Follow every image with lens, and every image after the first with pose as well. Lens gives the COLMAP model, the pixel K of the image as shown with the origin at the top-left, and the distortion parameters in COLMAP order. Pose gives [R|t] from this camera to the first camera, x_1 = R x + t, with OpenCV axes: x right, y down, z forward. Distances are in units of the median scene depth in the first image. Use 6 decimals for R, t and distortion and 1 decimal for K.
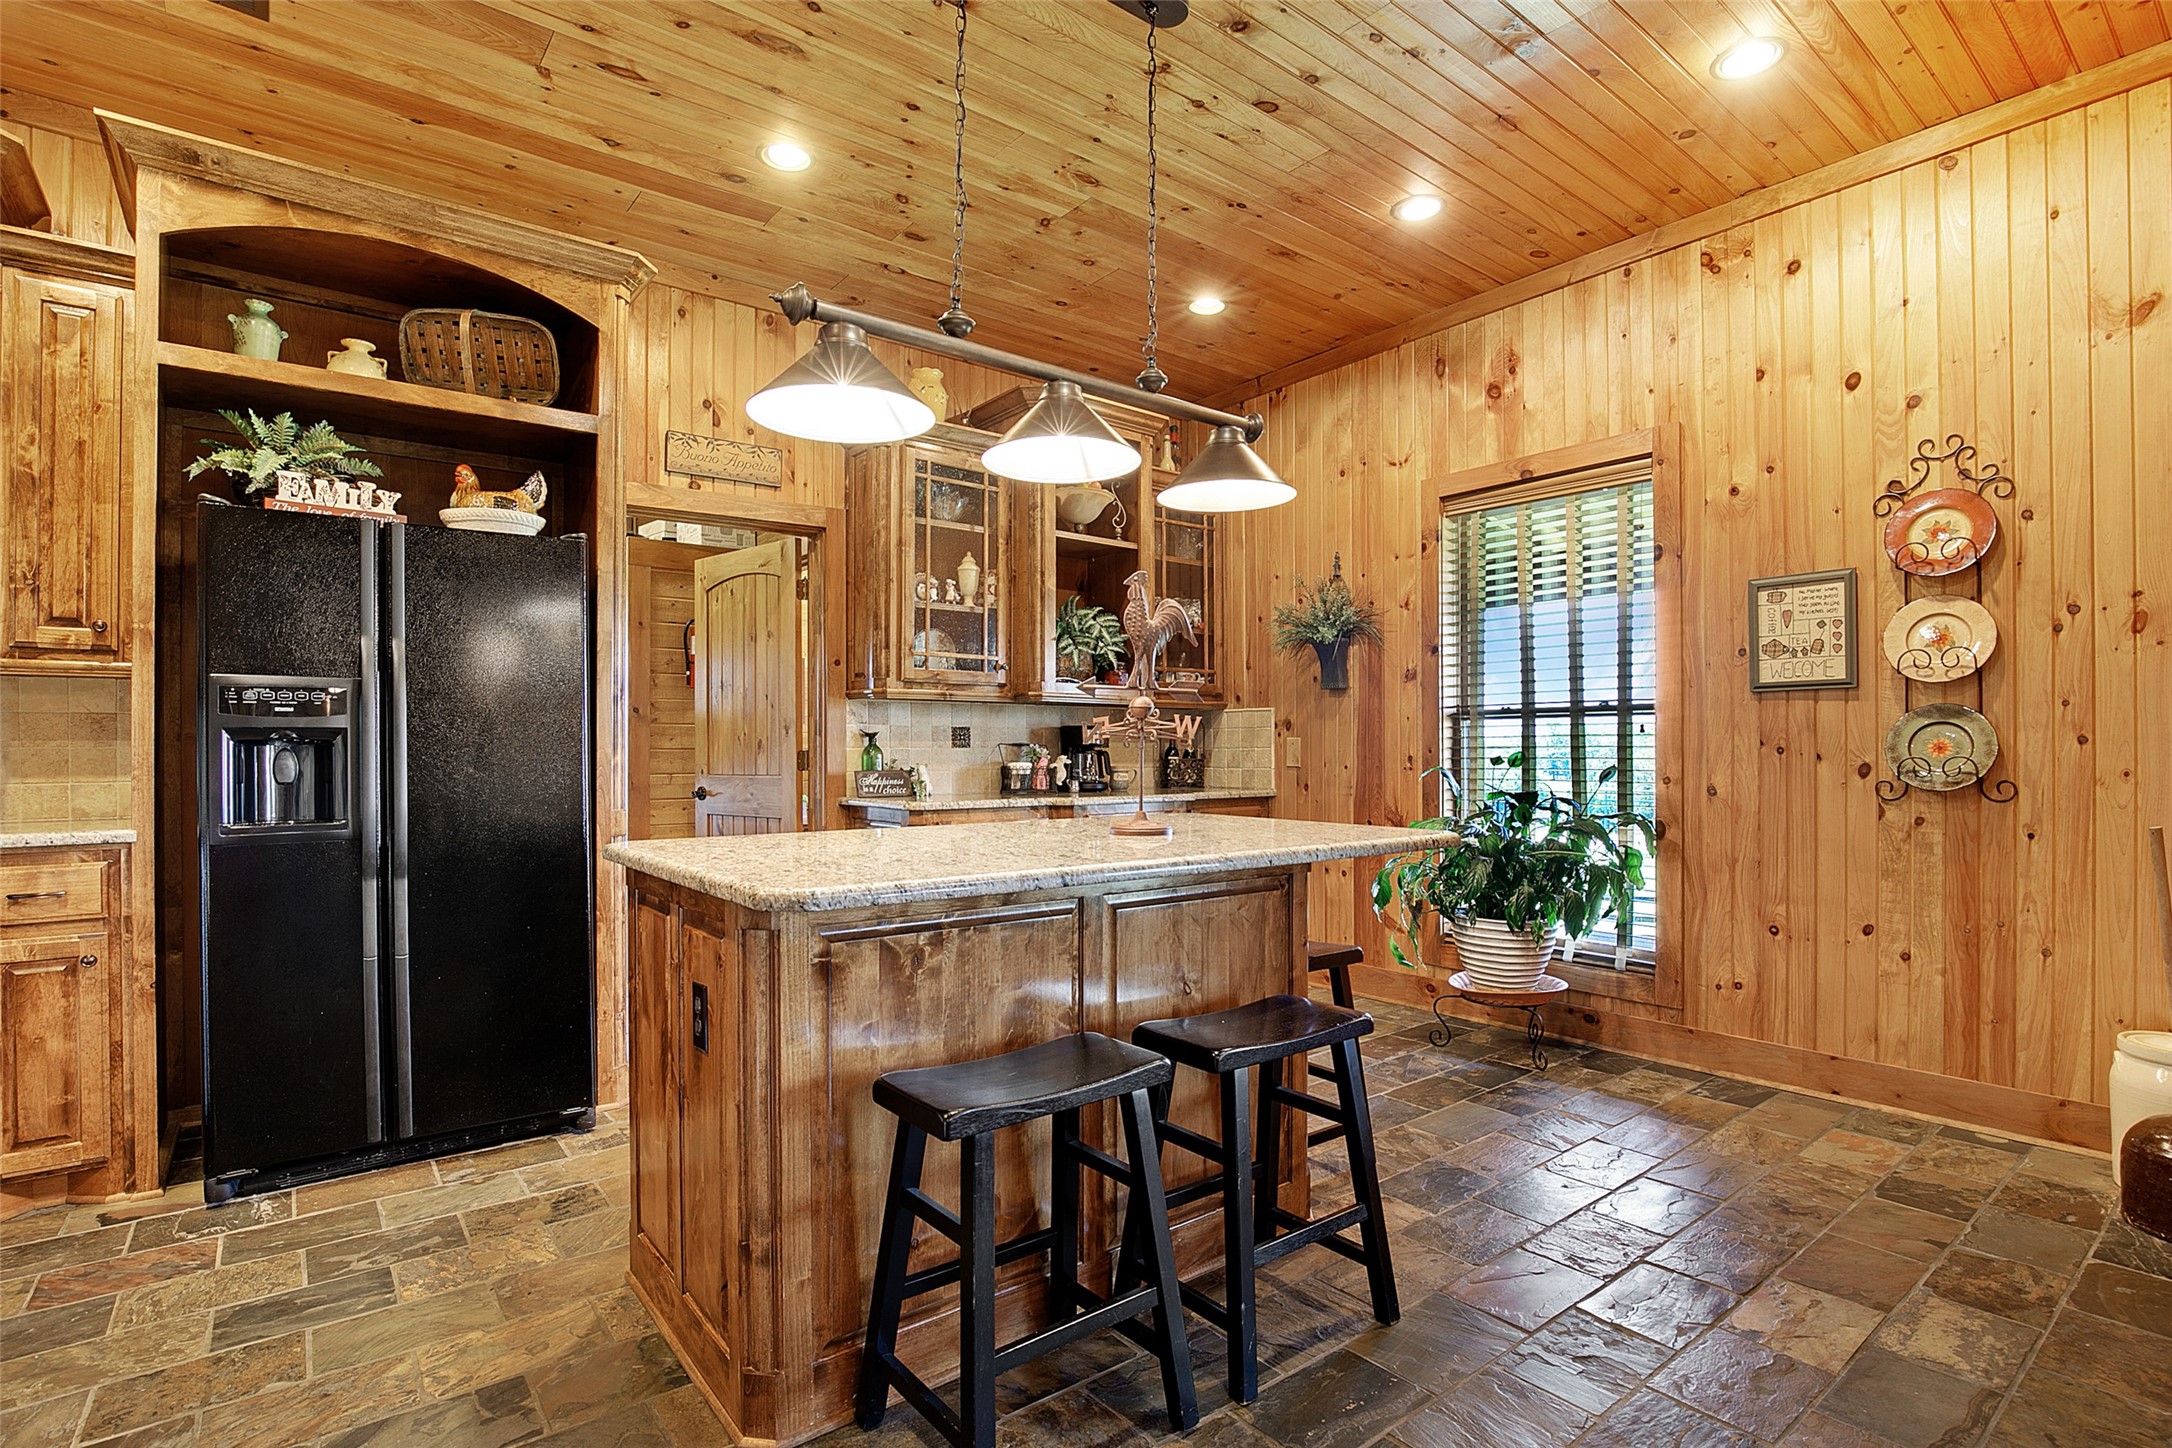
lens RADIAL K [[1028.0, 0, 1091.6], [0, 1028.0, 761.3], [0, 0, 1]] dist [-0.000543, 0.000044]
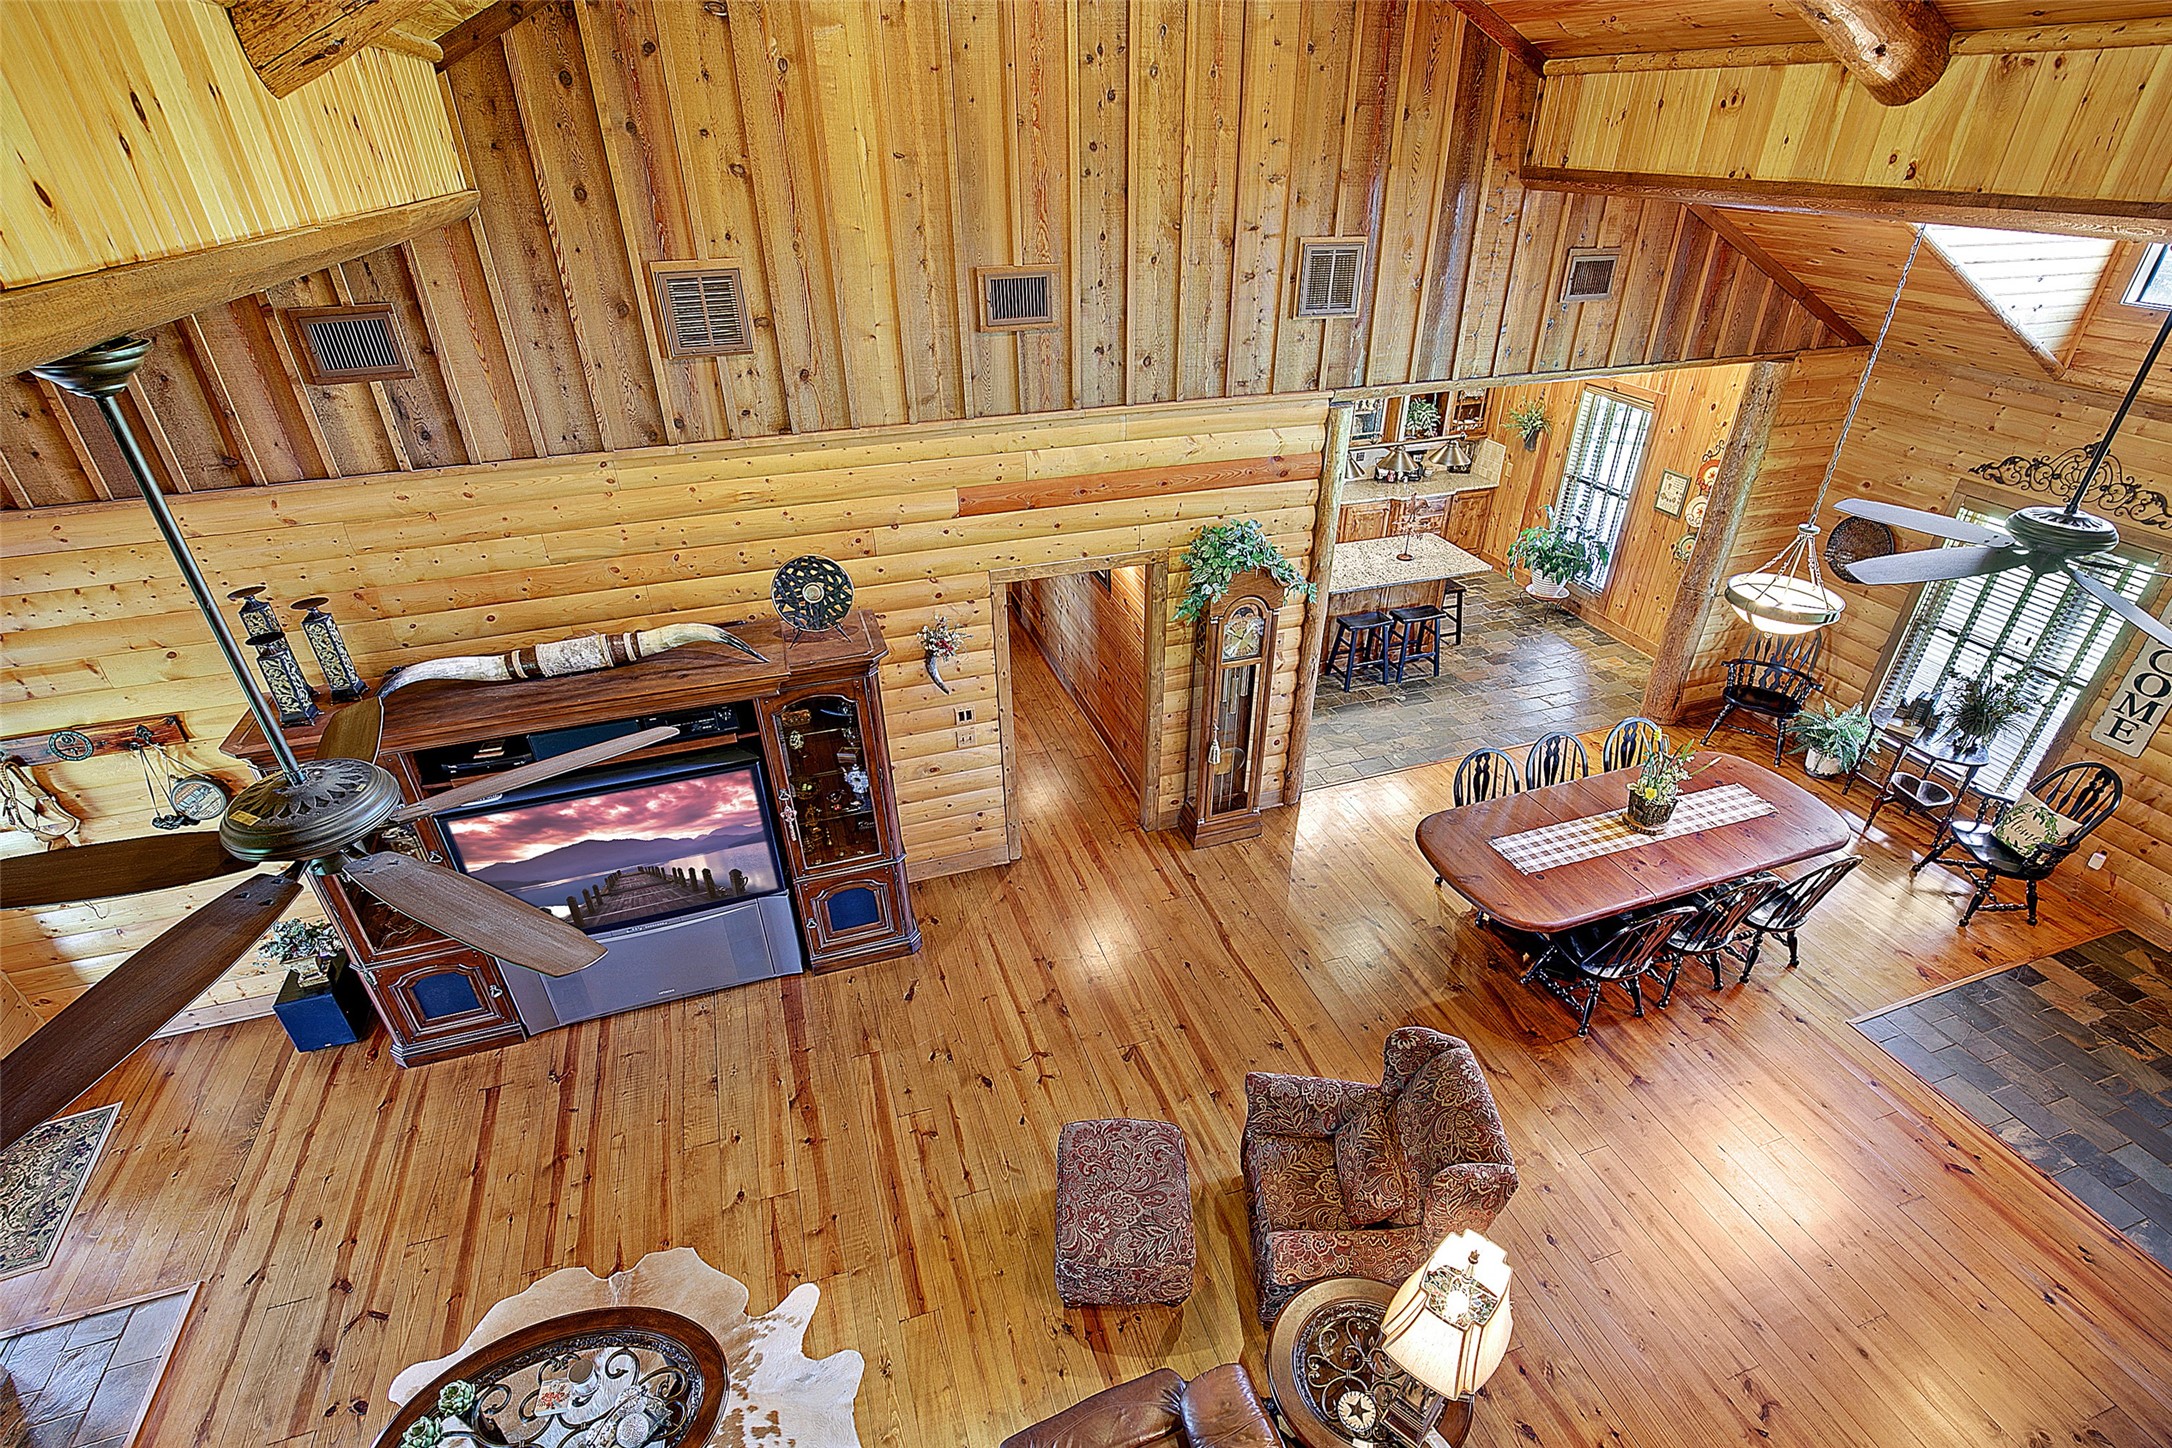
lens RADIAL K [[994.6, 0, 1095.2], [0, 994.6, 791.3], [0, 0, 1]] dist [-0.042032, 0.007187]
pose [[0.943276, 0.181655, -0.277905, 0.166609], [0.002768, 0.832709, 0.553704, -1.481862], [0.331997, -0.523065, 0.784972, -3.246594]]
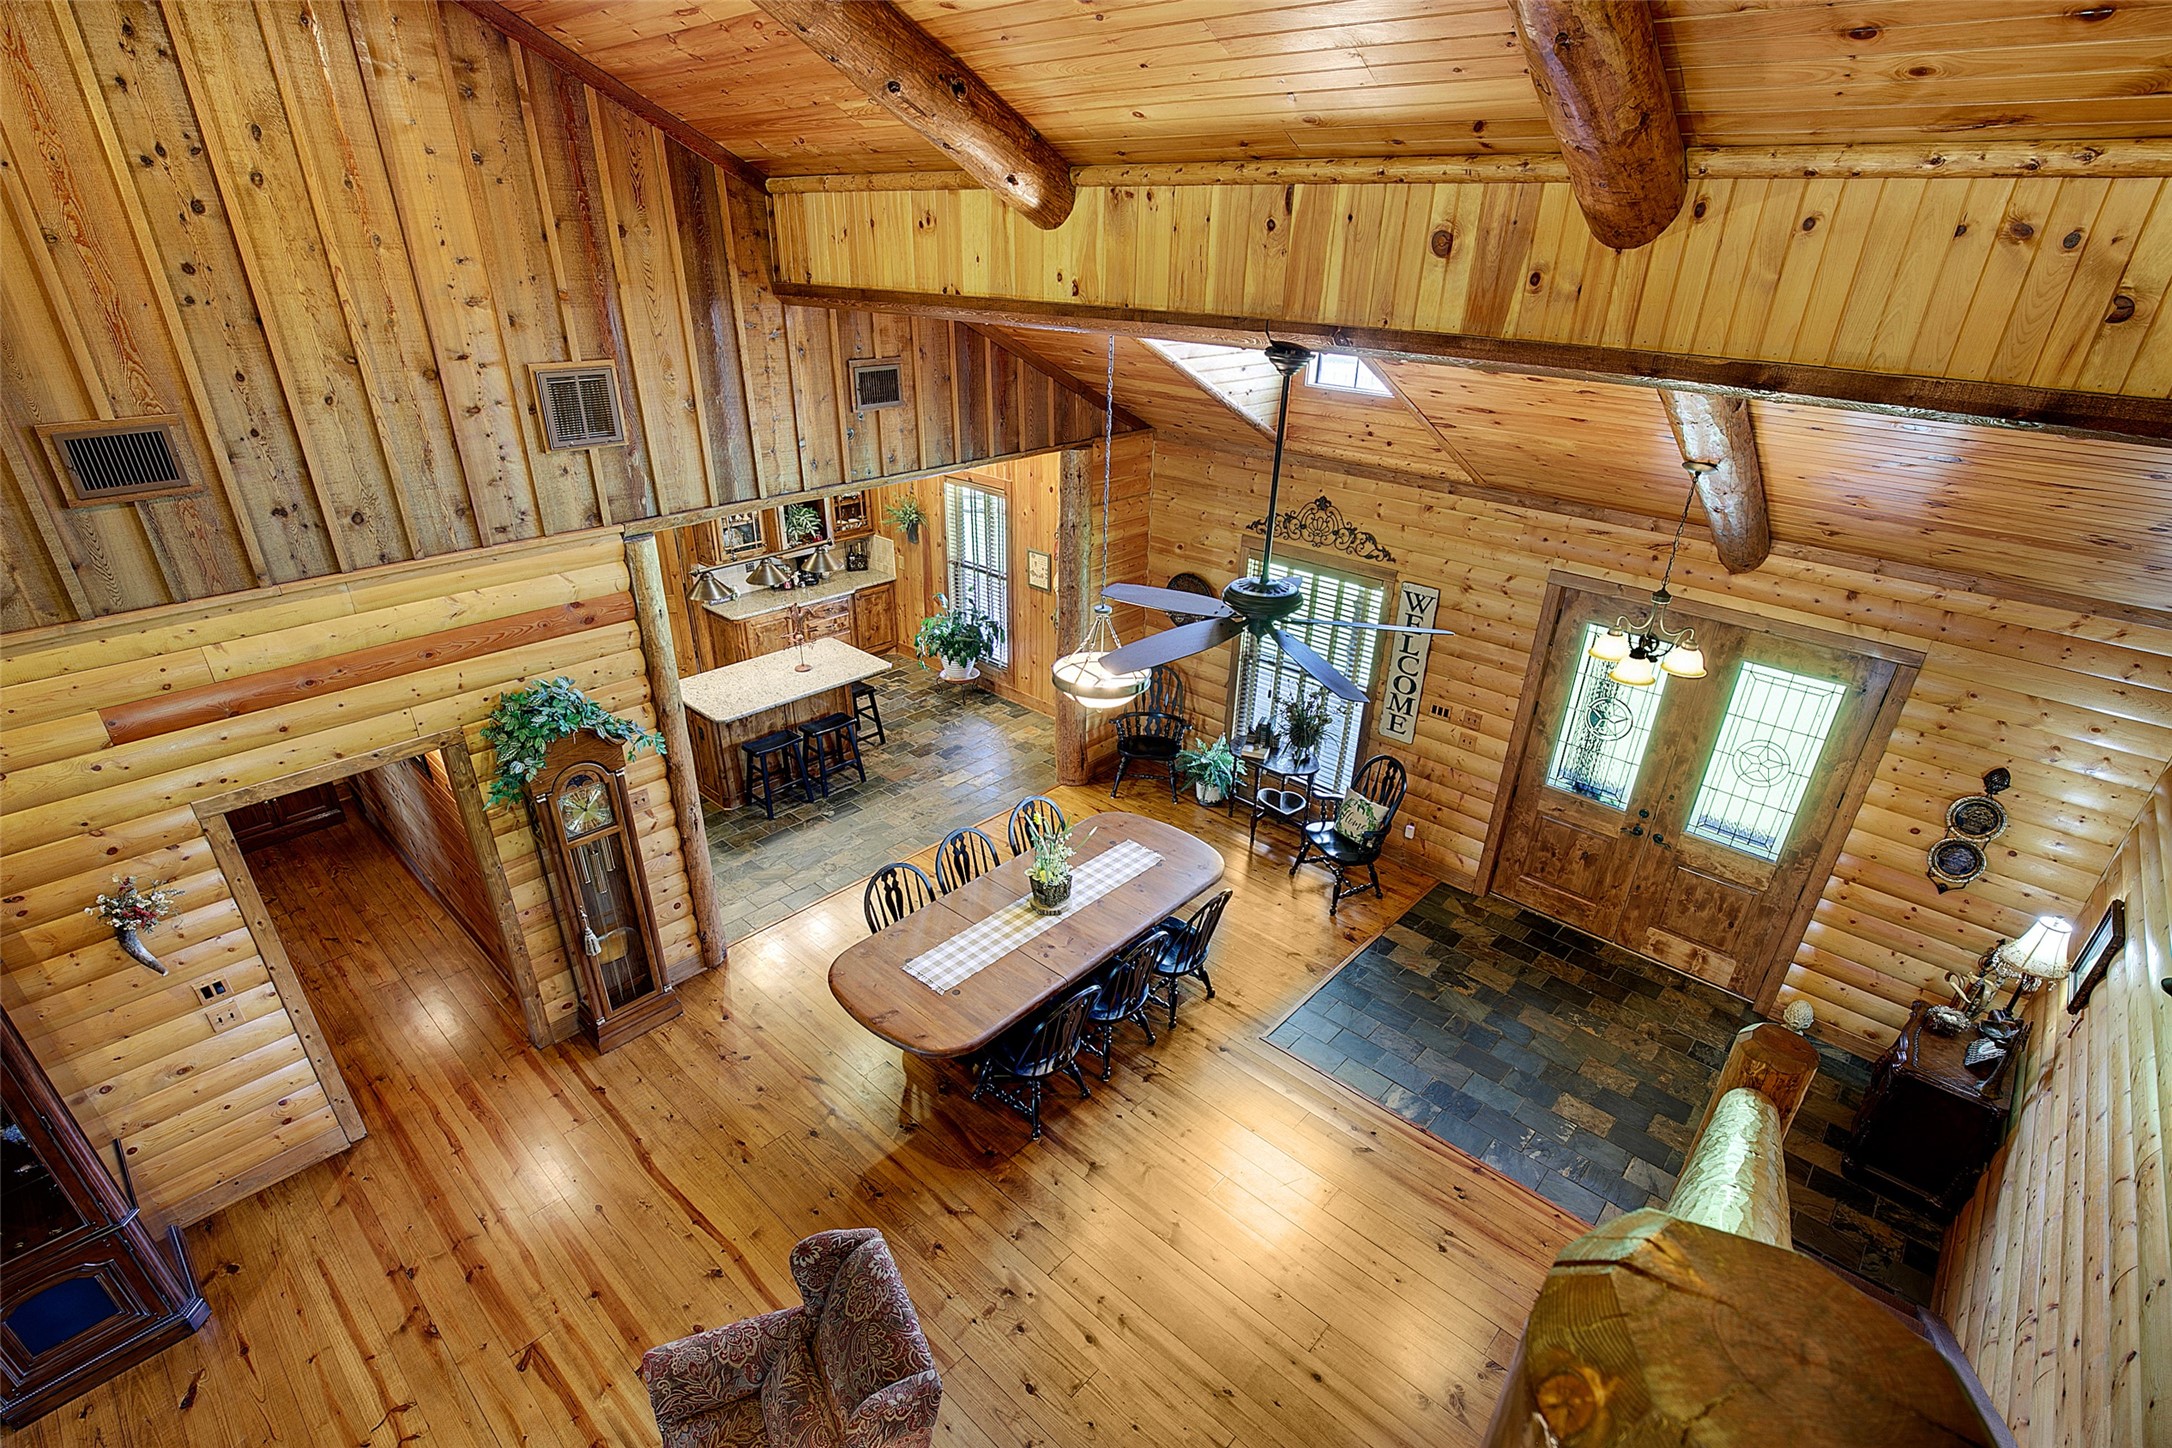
lens RADIAL K [[994.6, 0, 1095.2], [0, 994.6, 791.3], [0, 0, 1]] dist [-0.042032, 0.007187]
pose [[0.985613, -0.055860, 0.159519, 0.579476], [-0.027943, 0.876965, 0.479741, -1.517756], [-0.166691, -0.477296, 0.862788, -2.910801]]
